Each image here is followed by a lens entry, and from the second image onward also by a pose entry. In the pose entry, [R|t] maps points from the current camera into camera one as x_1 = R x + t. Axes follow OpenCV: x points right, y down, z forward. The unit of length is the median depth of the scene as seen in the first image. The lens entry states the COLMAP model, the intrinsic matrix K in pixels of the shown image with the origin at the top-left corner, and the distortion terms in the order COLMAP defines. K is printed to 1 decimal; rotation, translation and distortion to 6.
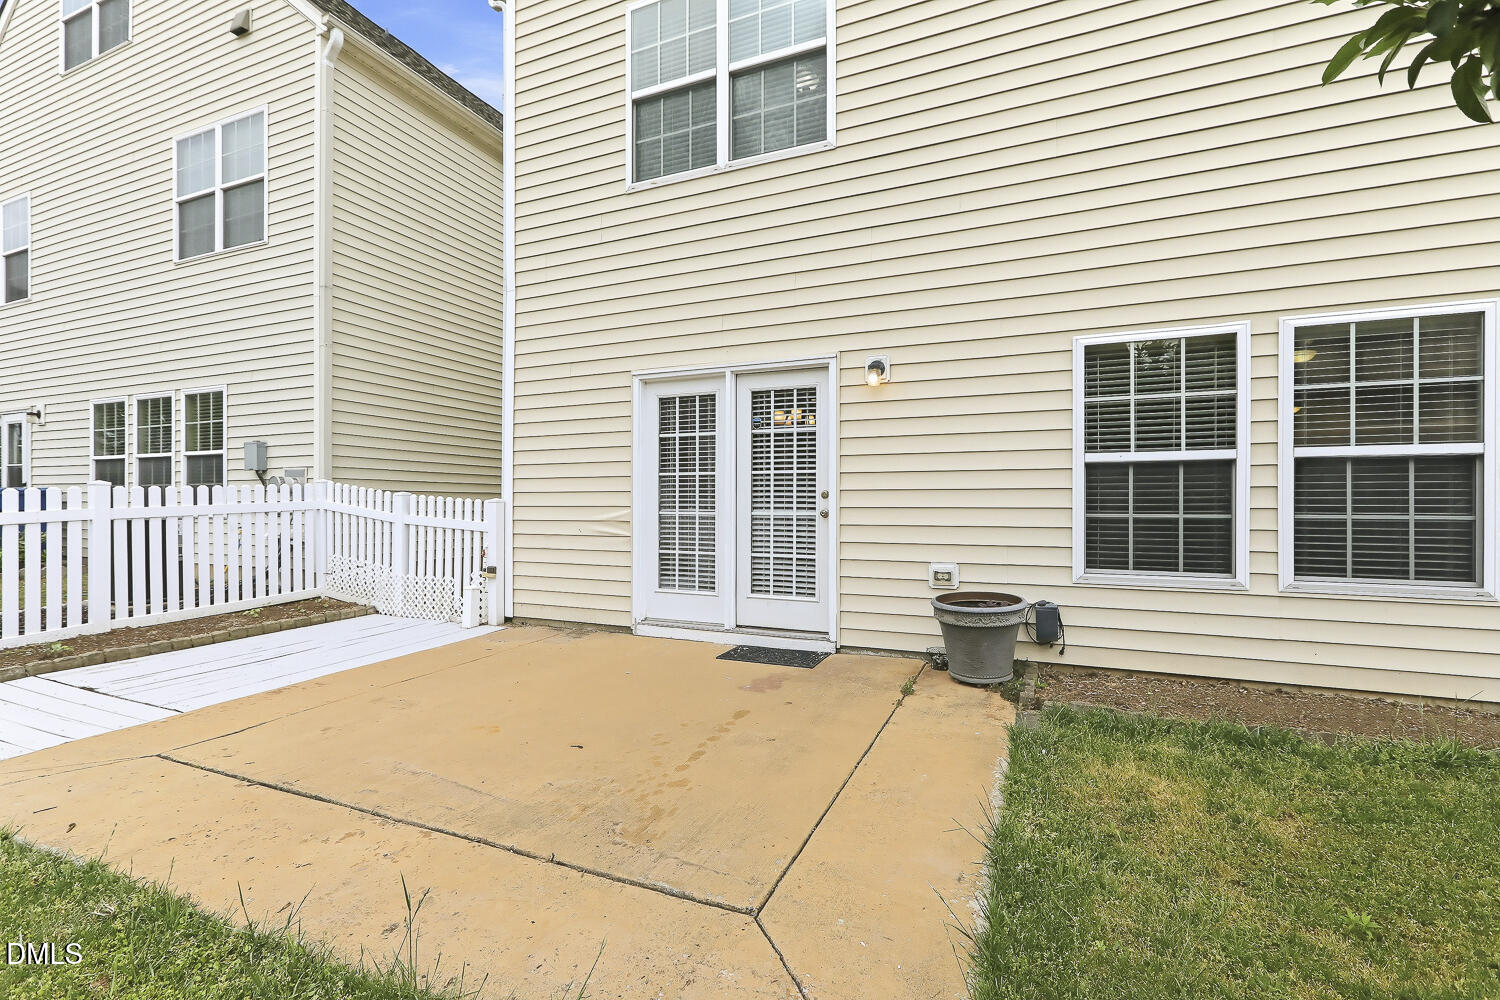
lens RADIAL K [[679.8, 0, 750.0], [0, 679.8, 500.0], [0, 0, 1]] dist [-0.002236, 0.000114]
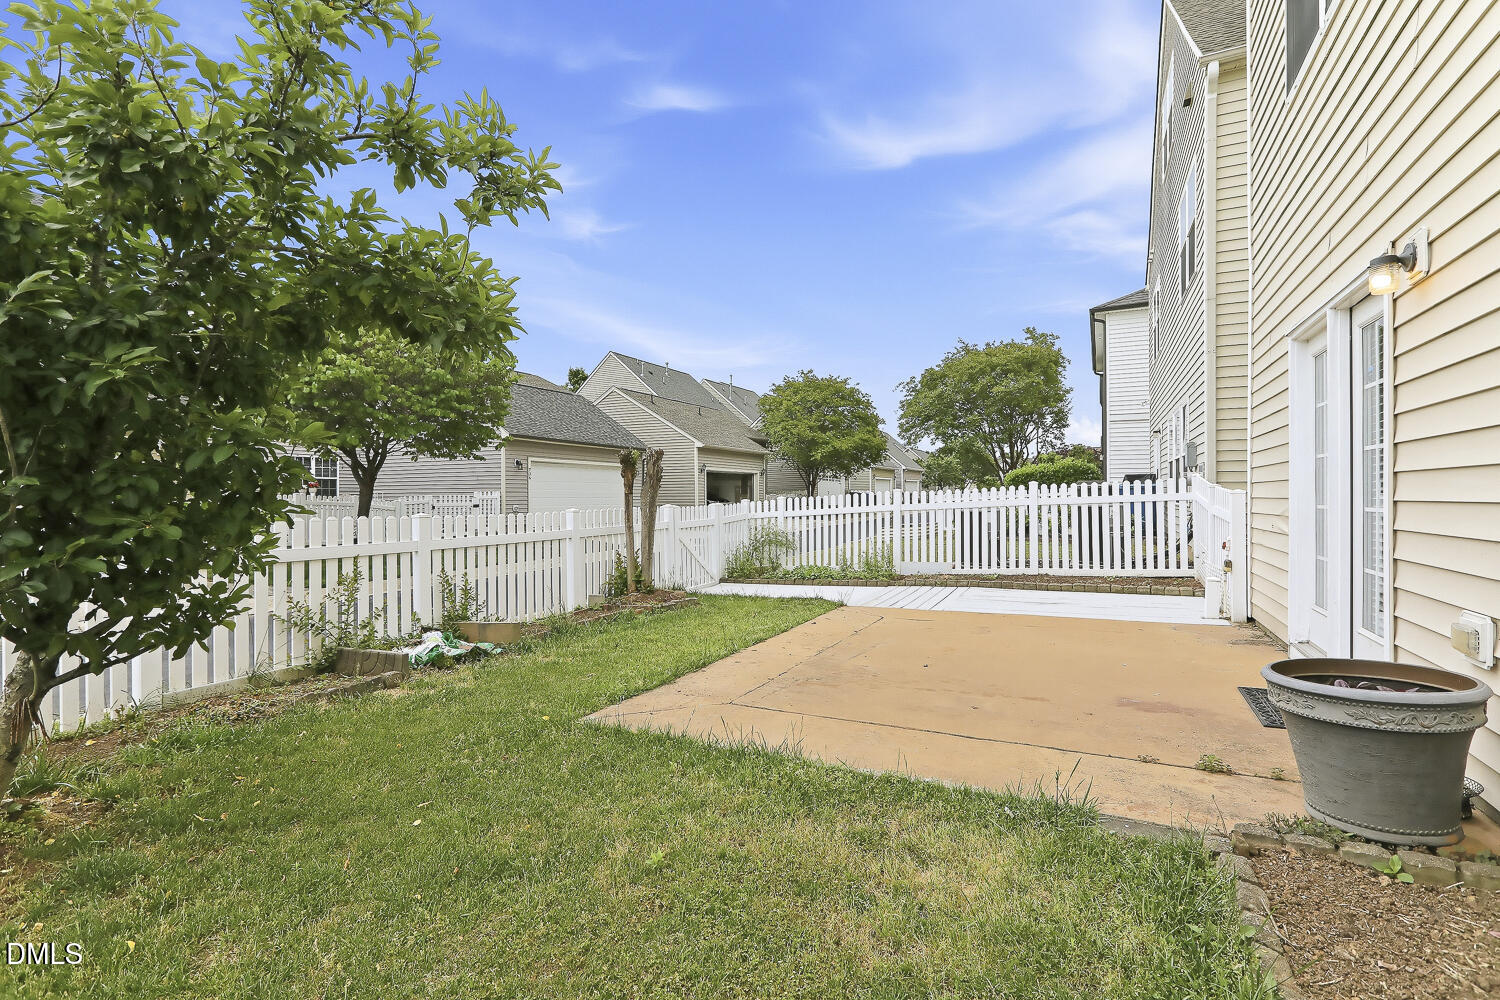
lens RADIAL K [[679.8, 0, 750.0], [0, 679.8, 500.0], [0, 0, 1]] dist [-0.002236, 0.000114]
pose [[-0.070184, 0.009509, -0.997489, 1.167515], [0.007927, 0.999928, 0.008975, -0.002849], [0.997503, -0.007278, -0.070255, 0.709386]]
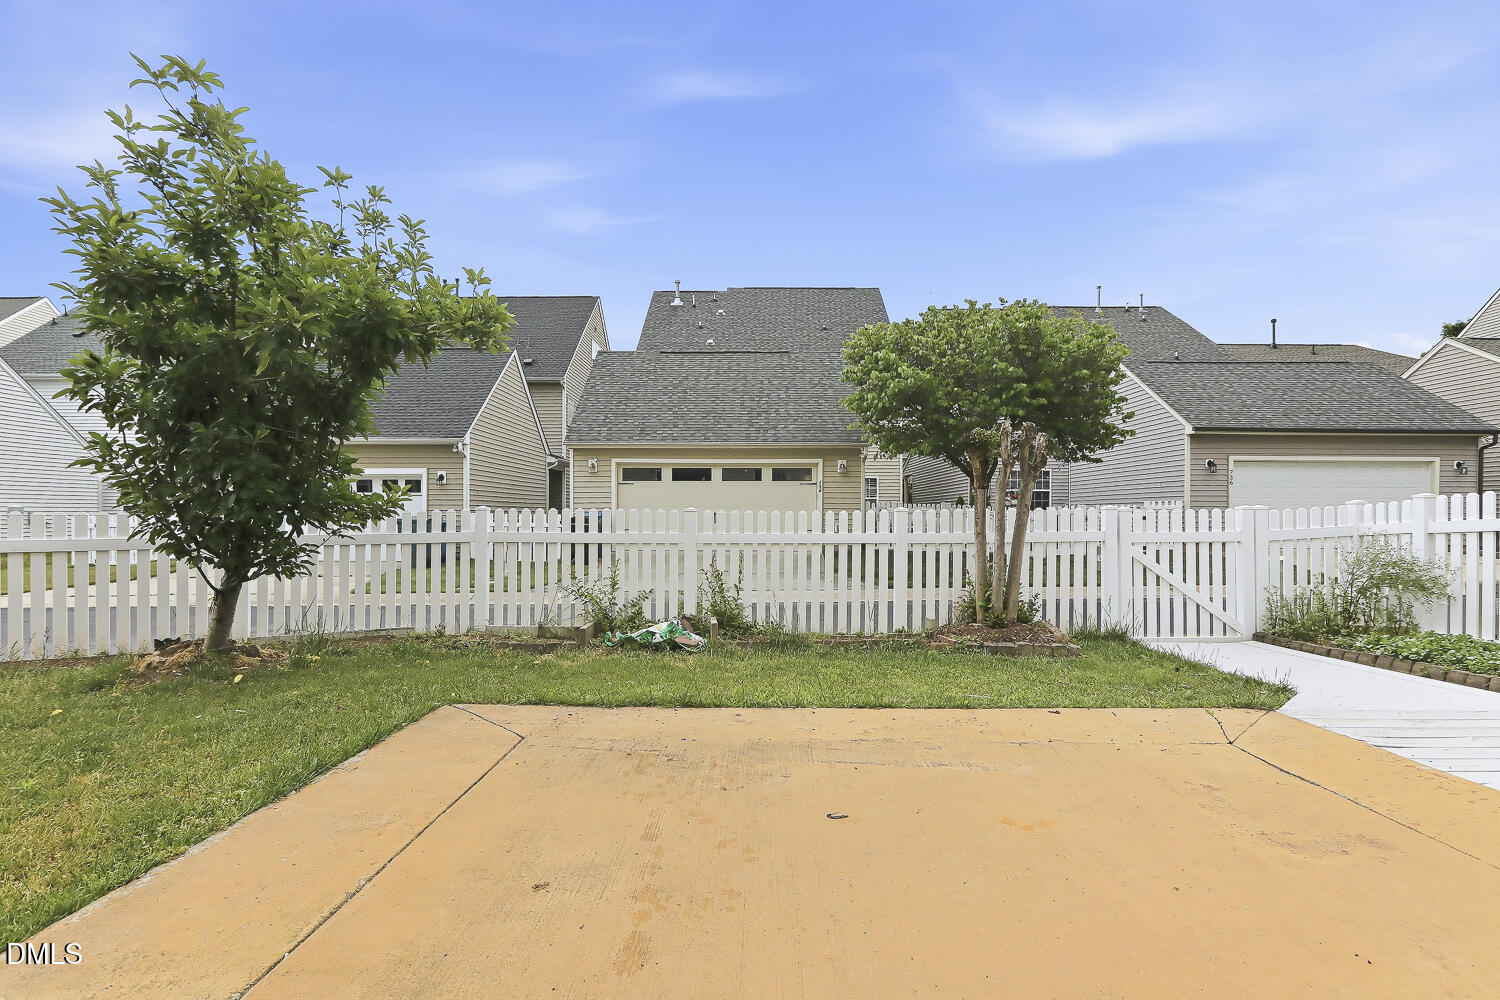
lens RADIAL K [[701.5, 0, 750.0], [0, 701.5, 500.0], [0, 0, 1]] dist [0.026853, 0.000154]
pose [[-0.919705, -0.005096, -0.392578, 0.099094], [0.004521, 0.999712, -0.023570, 0.063333], [0.392585, -0.023452, -0.919417, 1.574419]]
